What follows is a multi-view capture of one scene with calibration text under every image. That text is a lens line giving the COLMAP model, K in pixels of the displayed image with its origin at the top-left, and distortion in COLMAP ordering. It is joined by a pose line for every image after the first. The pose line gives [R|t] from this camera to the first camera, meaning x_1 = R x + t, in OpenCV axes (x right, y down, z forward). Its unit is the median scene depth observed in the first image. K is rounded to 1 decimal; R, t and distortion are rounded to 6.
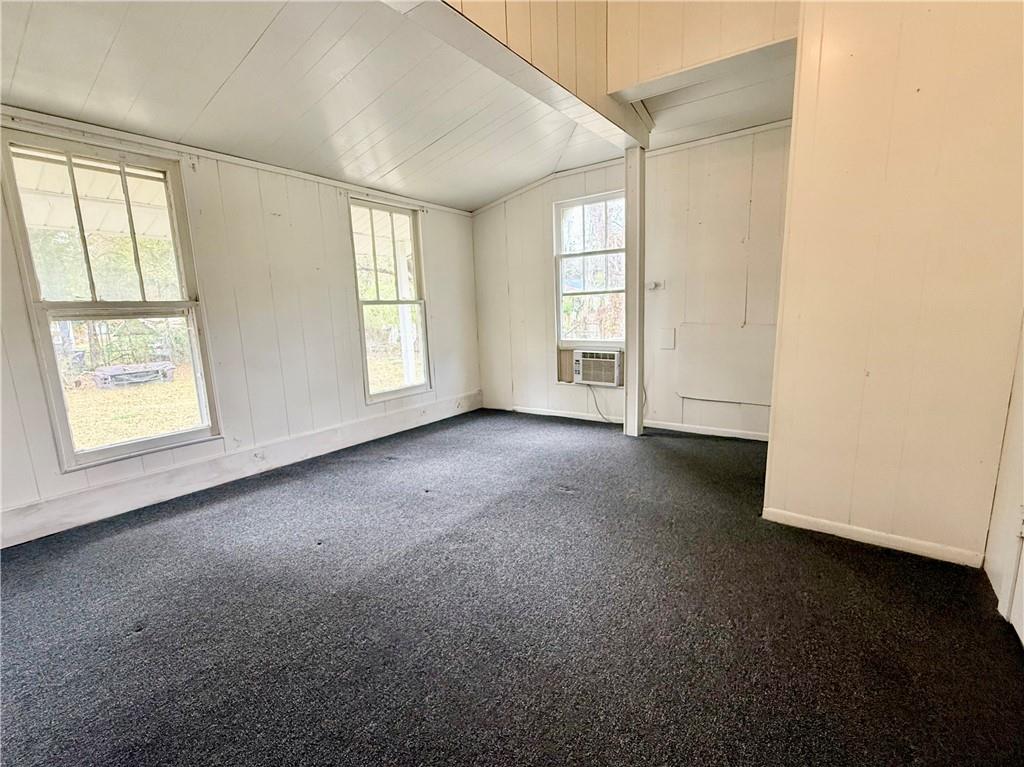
lens RADIAL K [[448.7, 0, 506.2], [0, 448.7, 383.7], [0, 0, 1]] dist [-0.001511, -0.000067]
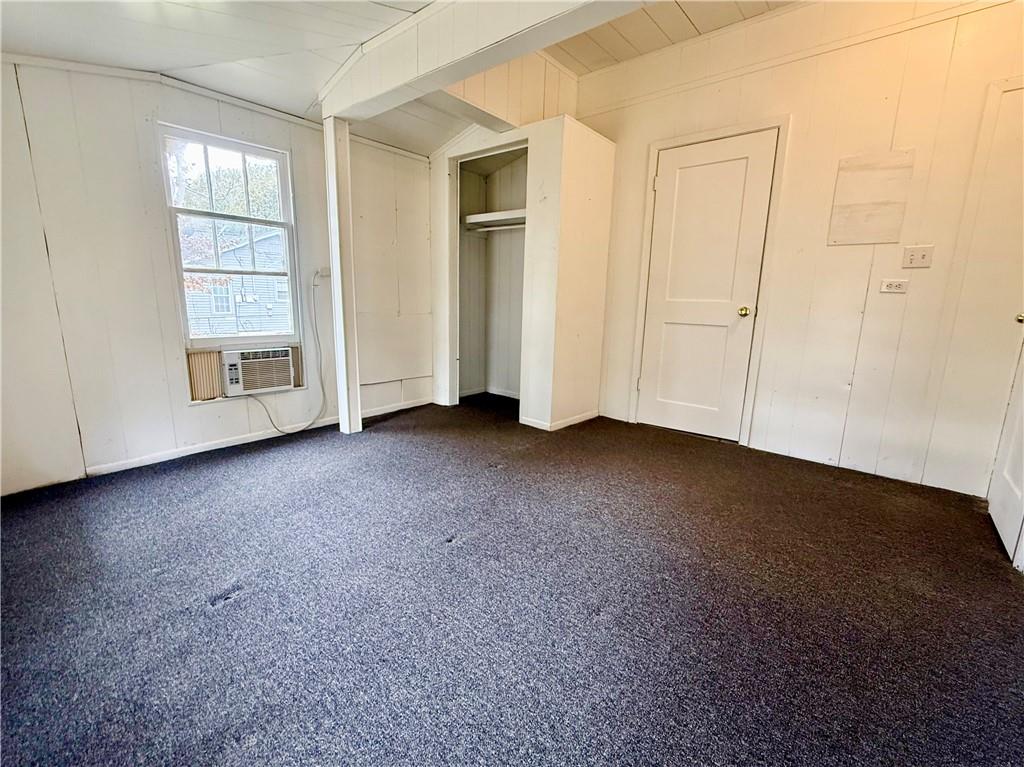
lens RADIAL K [[448.7, 0, 506.2], [0, 448.7, 383.7], [0, 0, 1]] dist [-0.001511, -0.000067]
pose [[0.087916, -0.151985, 0.984465, -0.545478], [0.140915, 0.980251, 0.138750, -0.063123], [-0.986110, 0.126527, 0.107596, 0.515385]]
